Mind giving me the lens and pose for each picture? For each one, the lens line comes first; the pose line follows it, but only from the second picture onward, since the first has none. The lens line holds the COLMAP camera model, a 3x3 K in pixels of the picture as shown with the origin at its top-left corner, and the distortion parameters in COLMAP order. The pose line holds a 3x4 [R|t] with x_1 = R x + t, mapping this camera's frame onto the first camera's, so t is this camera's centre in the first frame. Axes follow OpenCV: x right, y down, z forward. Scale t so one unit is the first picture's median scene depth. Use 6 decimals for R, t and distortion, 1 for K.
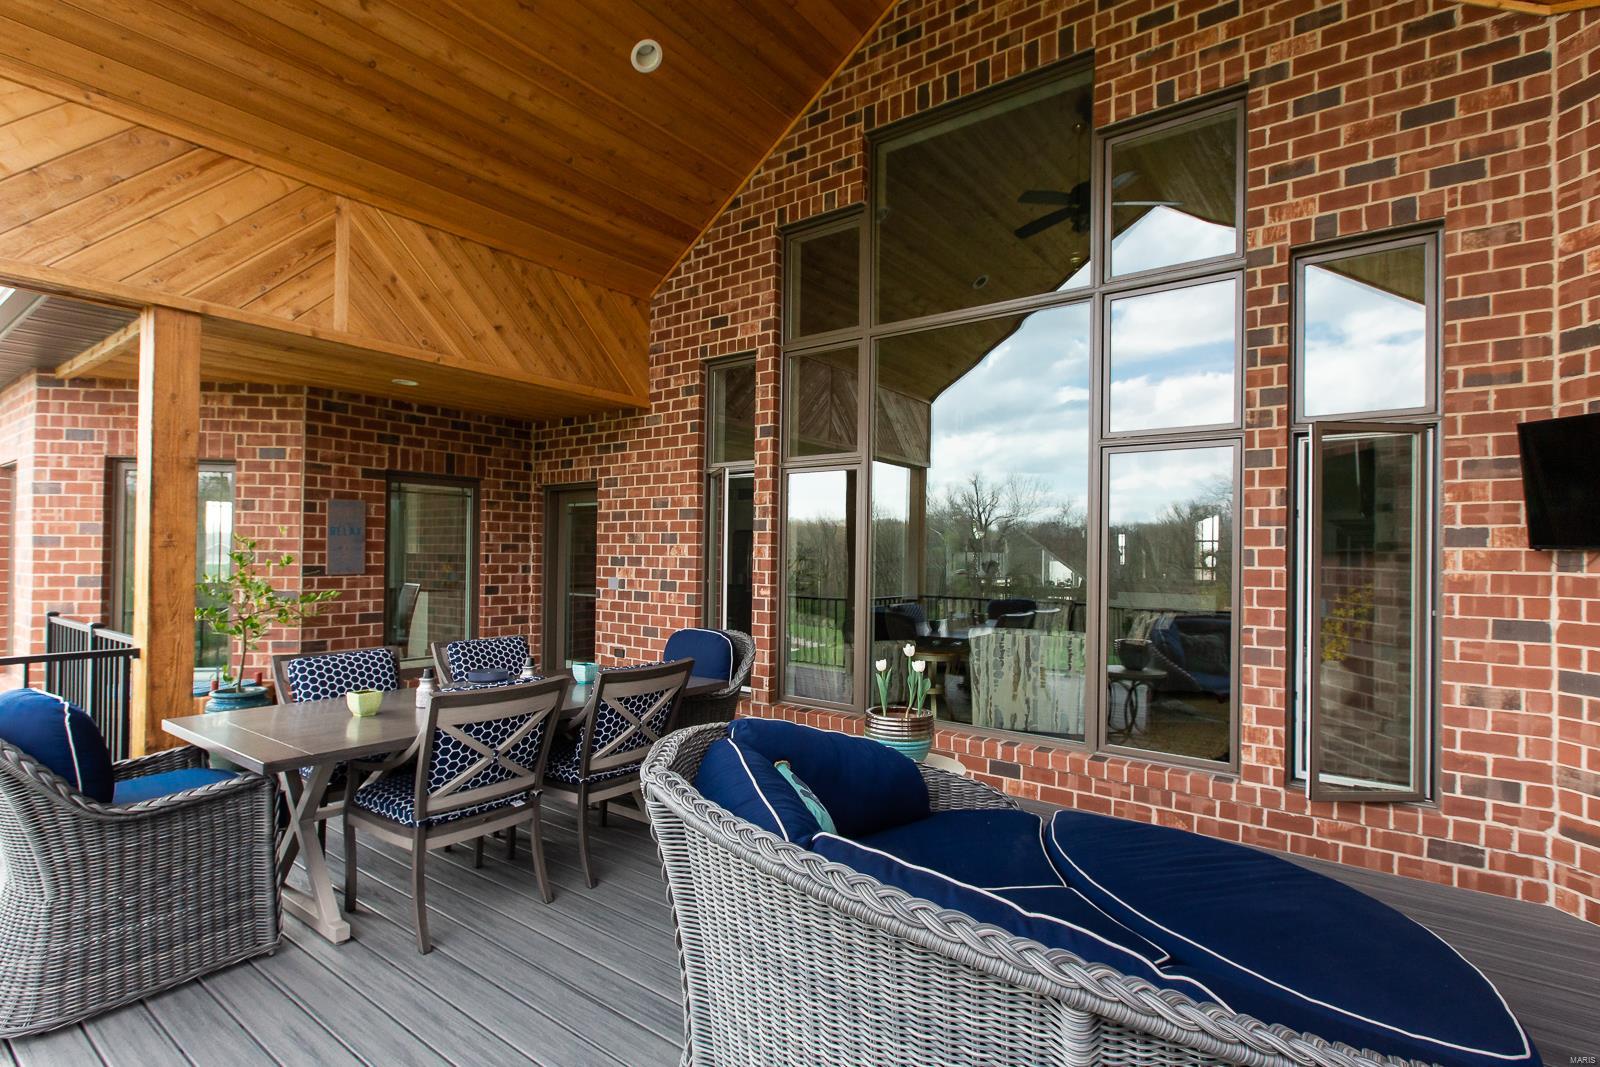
lens RADIAL K [[741.1, 0, 805.1], [0, 741.1, 545.6], [0, 0, 1]] dist [-0.001569, 0.000056]
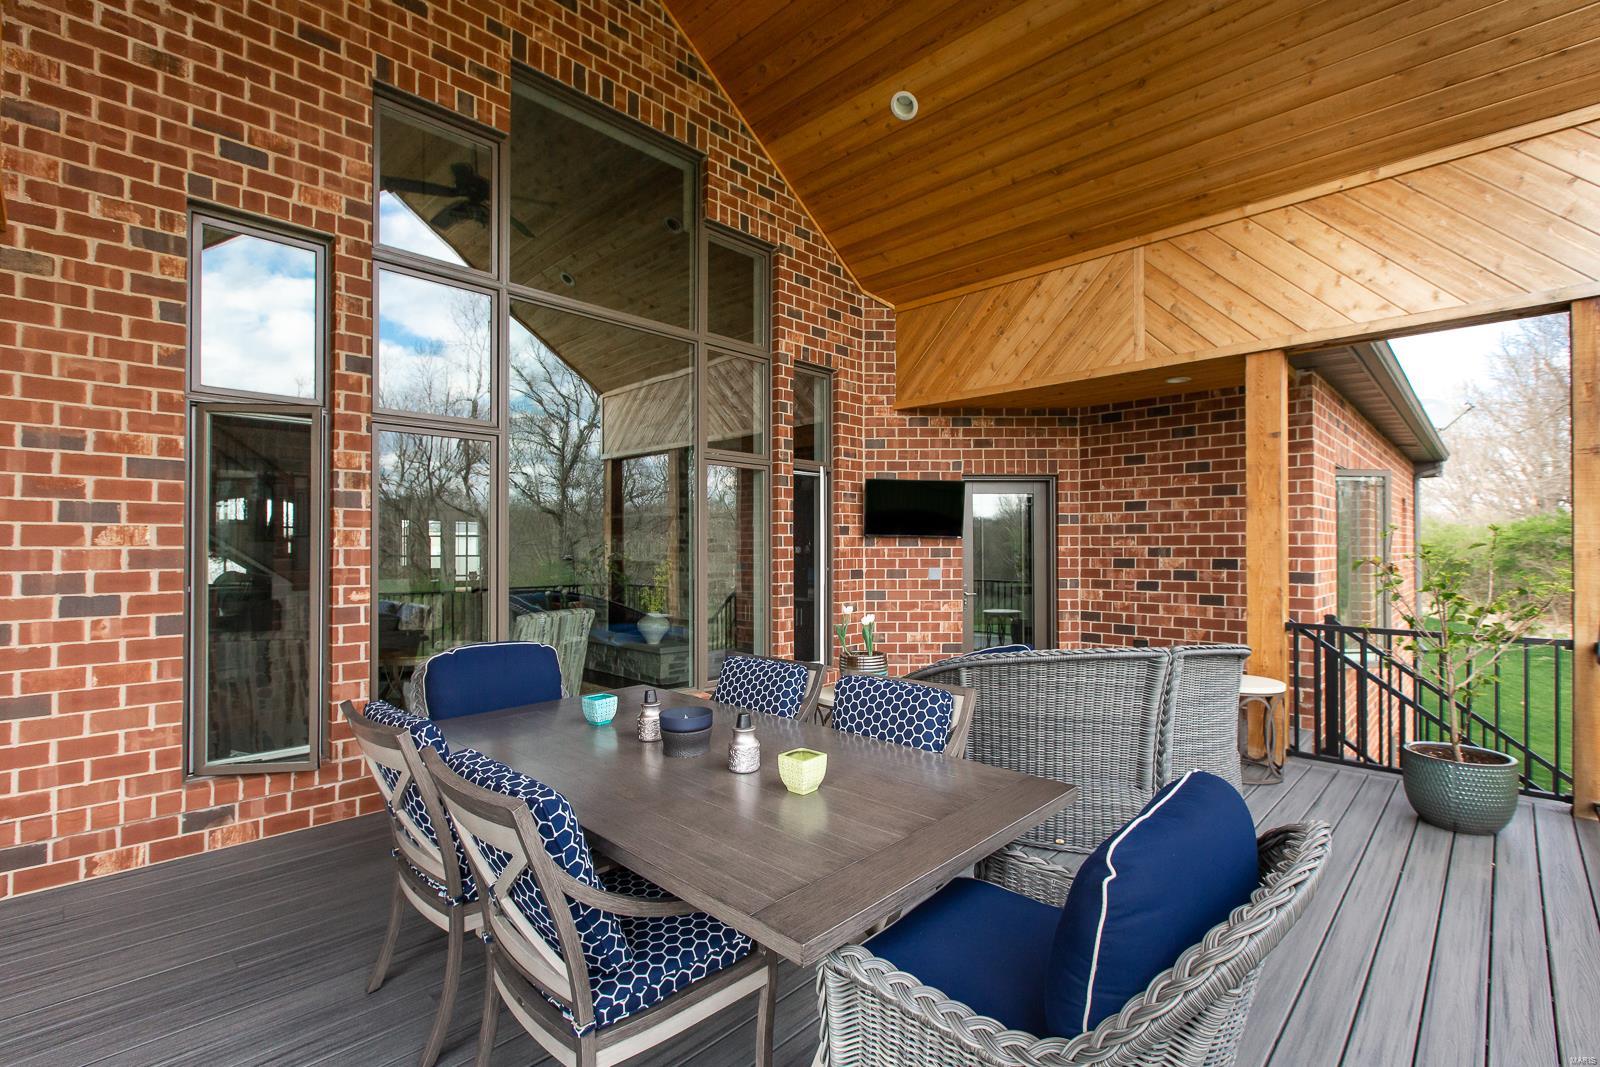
lens RADIAL K [[741.1, 0, 798.8], [0, 741.1, 533.3], [0, 0, 1]] dist [-0.001569, 0.000056]
pose [[0.135766, 0.002133, 0.990739, -0.684715], [-0.011213, 0.999937, -0.000616, -0.000415], [-0.990677, -0.011025, 0.135781, 0.501532]]
